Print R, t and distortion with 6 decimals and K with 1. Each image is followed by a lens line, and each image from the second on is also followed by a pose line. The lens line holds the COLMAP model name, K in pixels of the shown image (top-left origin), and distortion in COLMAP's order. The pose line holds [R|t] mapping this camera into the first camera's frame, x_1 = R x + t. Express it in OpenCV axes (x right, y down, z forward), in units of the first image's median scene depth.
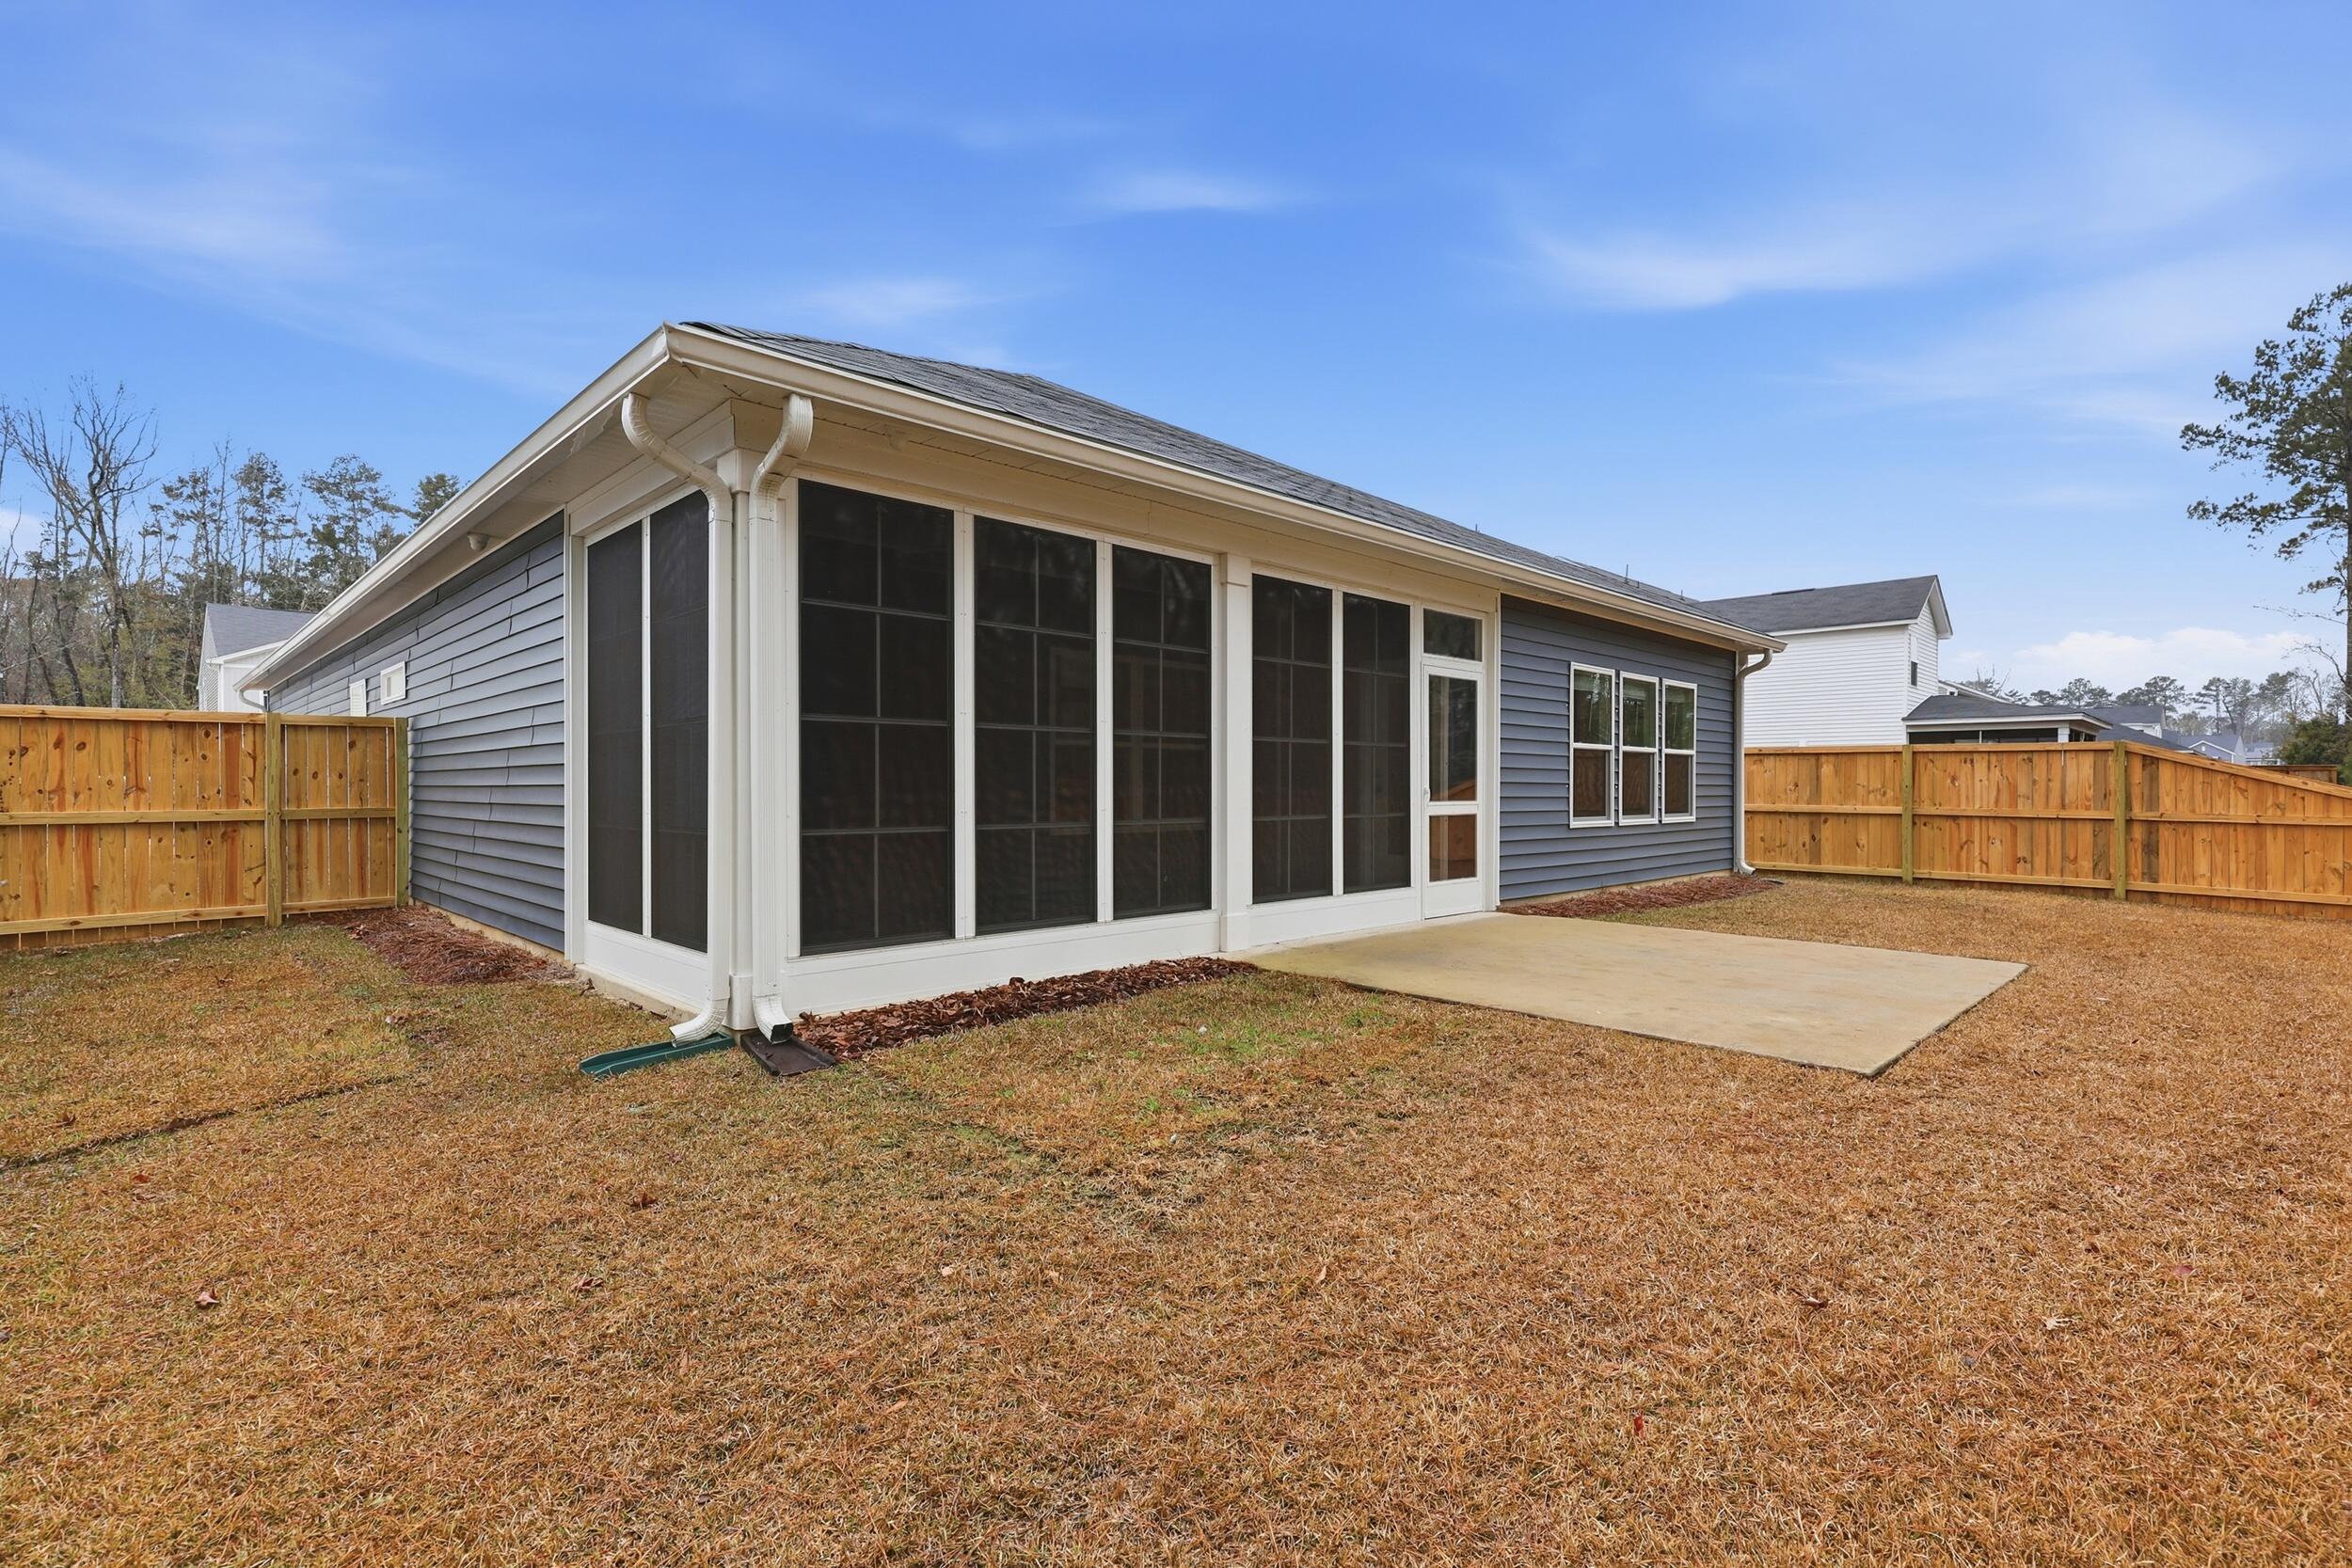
lens RADIAL K [[1103.6, 0, 1192.0], [0, 1103.6, 798.4], [0, 0, 1]] dist [0.003208, -0.000053]
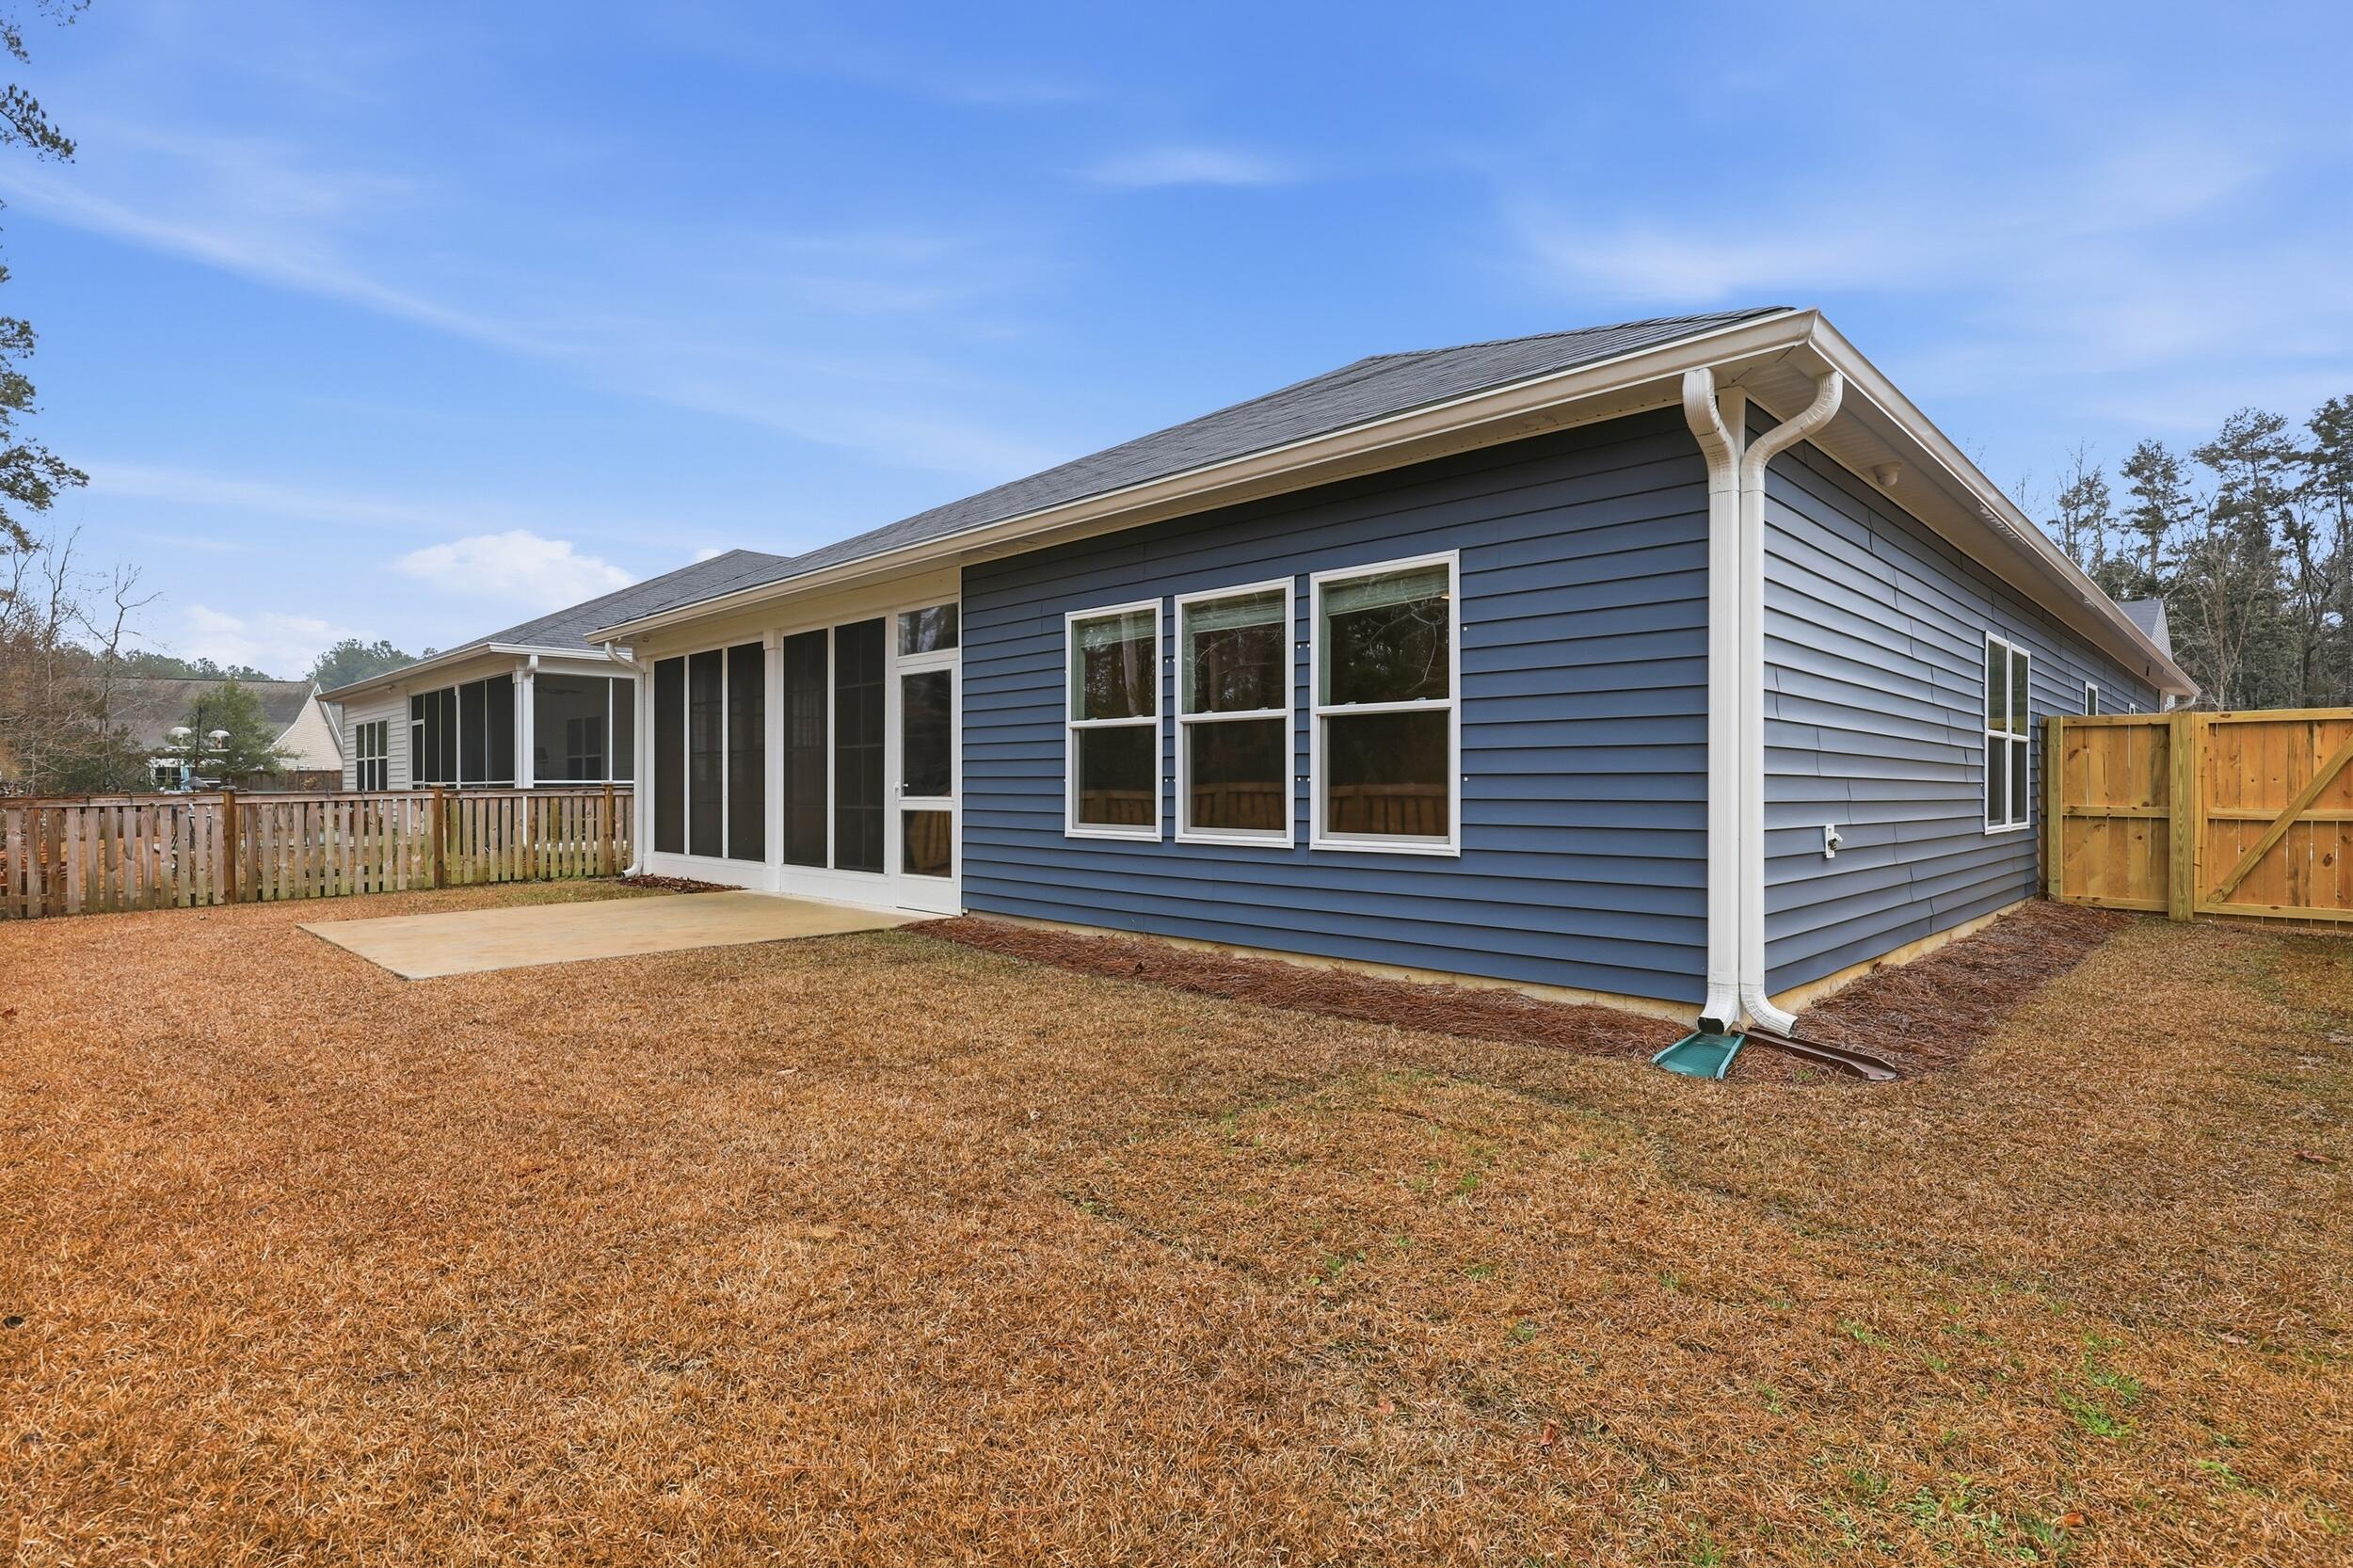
lens RADIAL K [[1124.1, 0, 1184.8], [0, 1124.1, 784.9], [0, 0, 1]] dist [-0.014237, -0.000099]
pose [[0.017674, 0.000703, -0.999844, 1.251010], [-0.006258, 0.999980, 0.000592, -0.010091], [0.999824, 0.006247, 0.017678, 1.213718]]
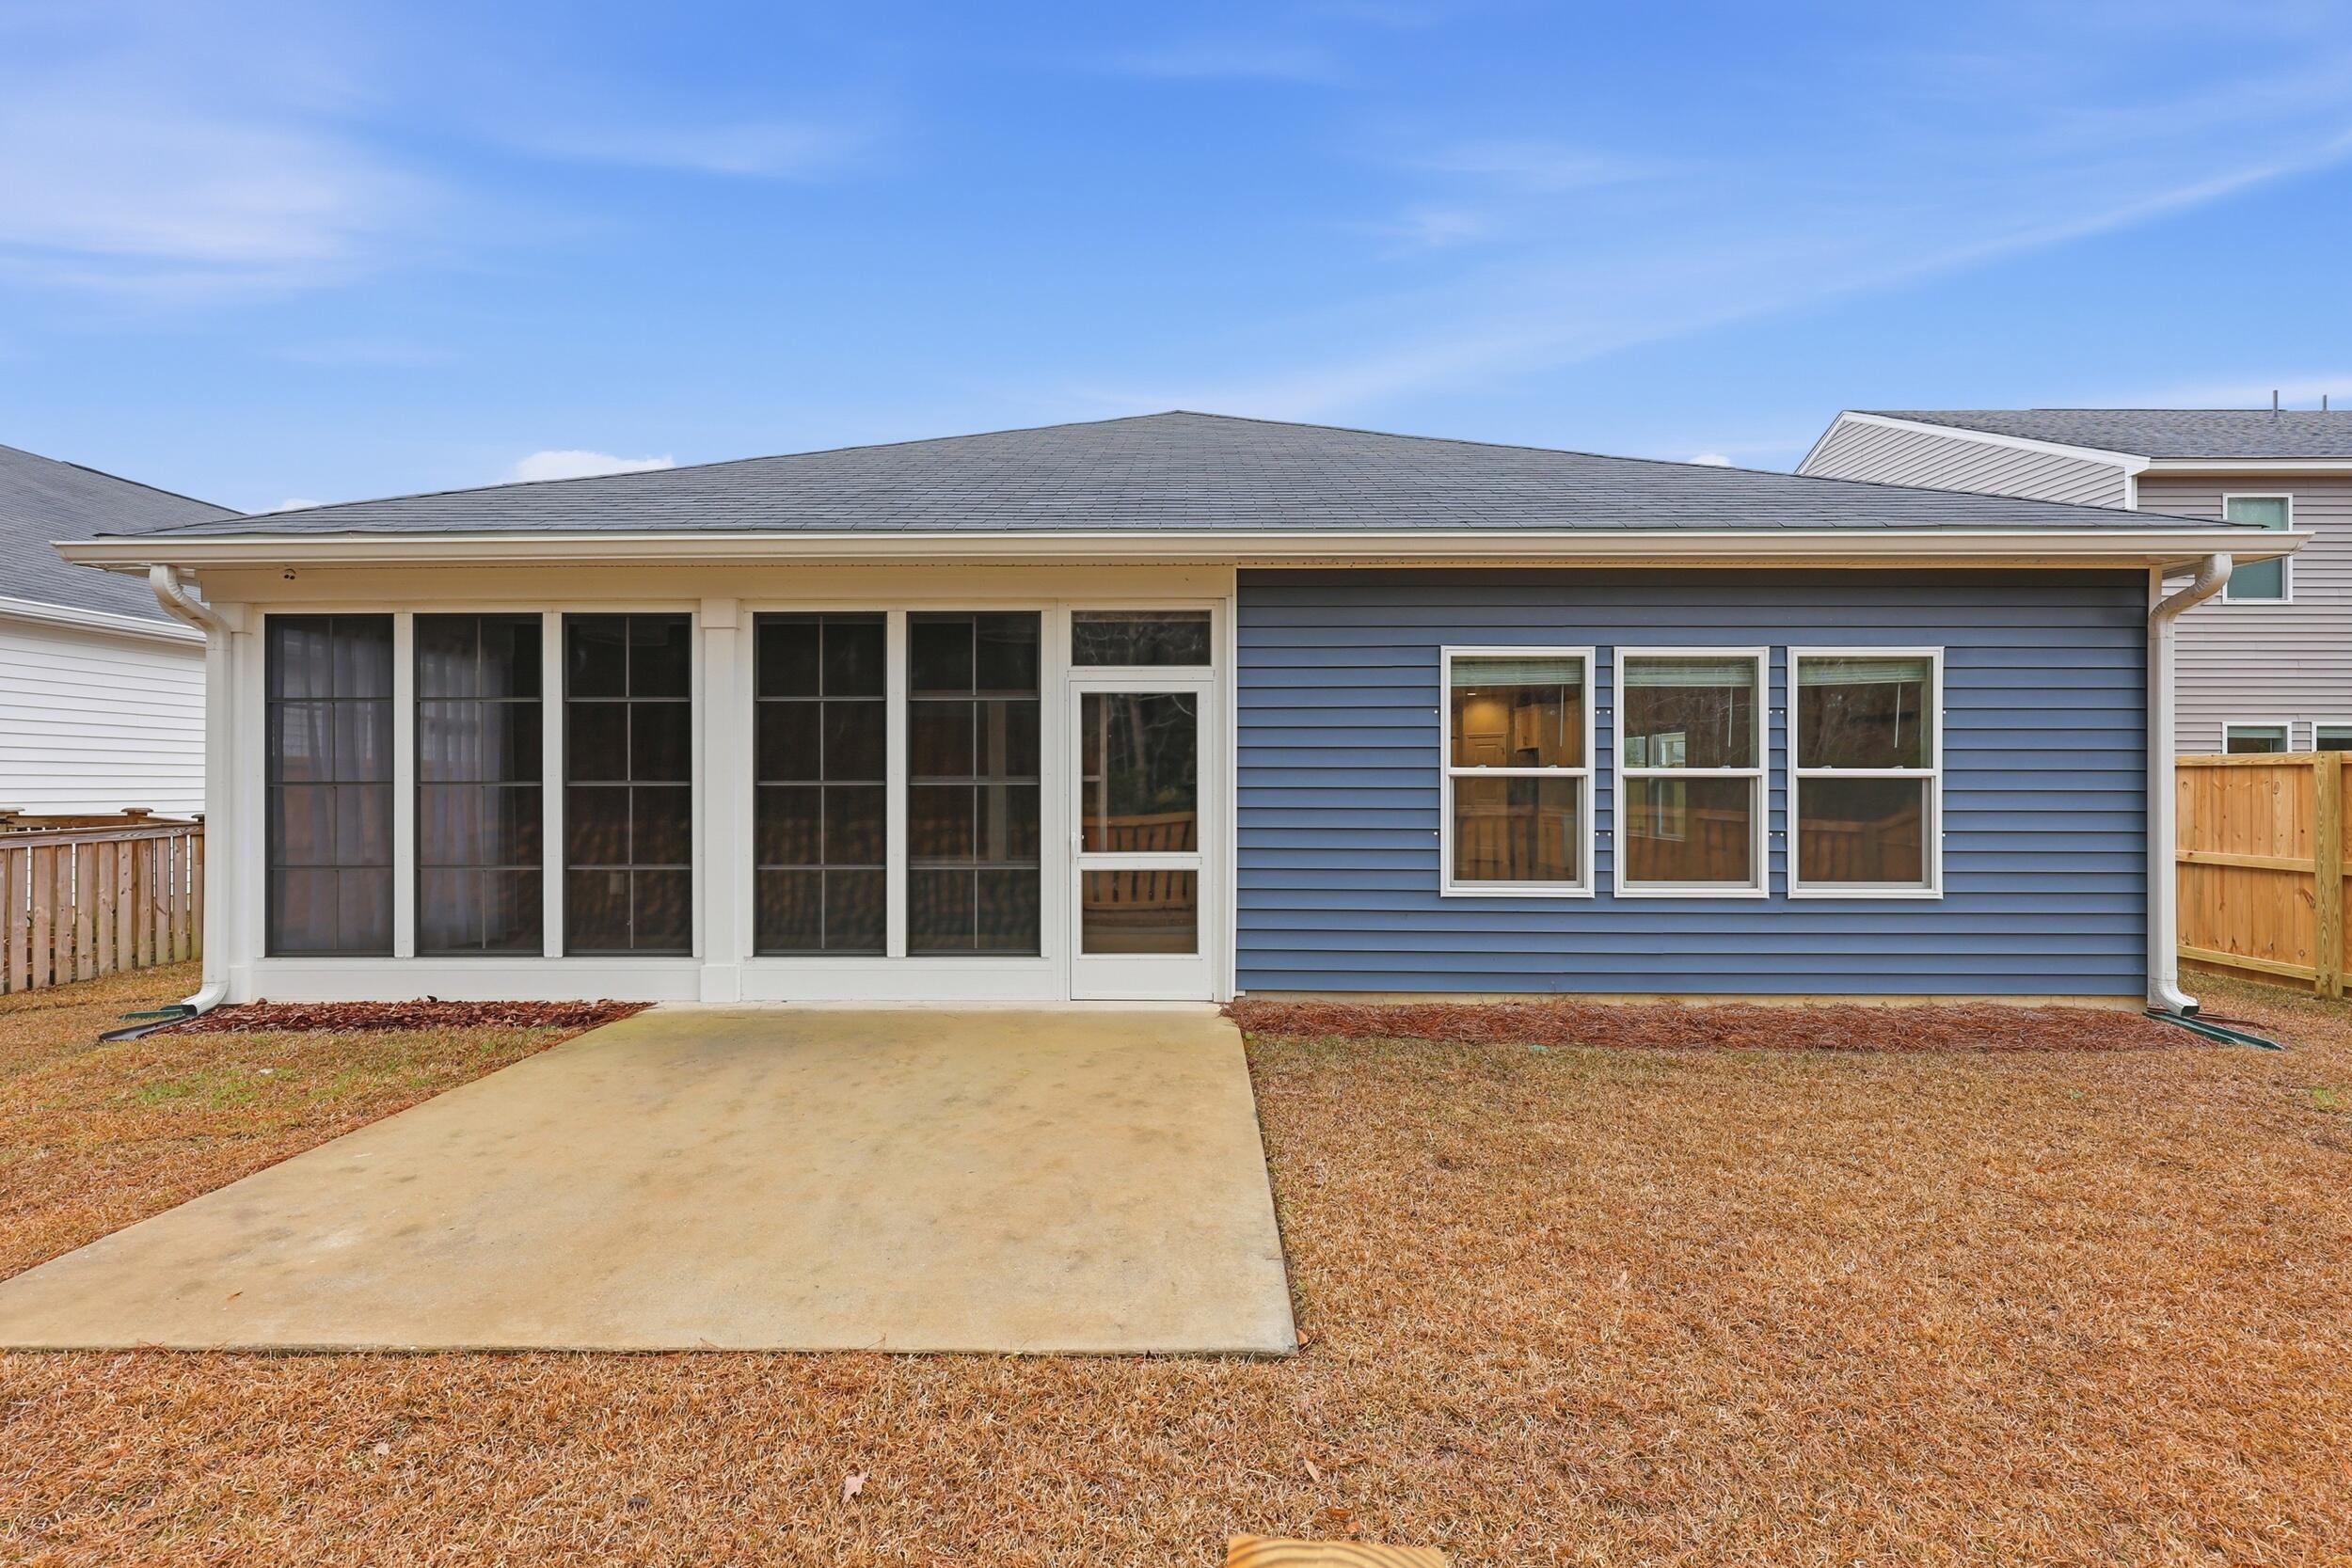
lens RADIAL K [[768.4, 0, 1149.7], [0, 768.4, 828.4], [0, 0, 1]] dist [0.002923, 0.000094]
pose [[0.698375, -0.003629, -0.715723, 0.627001], [-0.007630, 0.999893, -0.012515, -0.007839], [0.715692, 0.014201, 0.698272, 0.628503]]
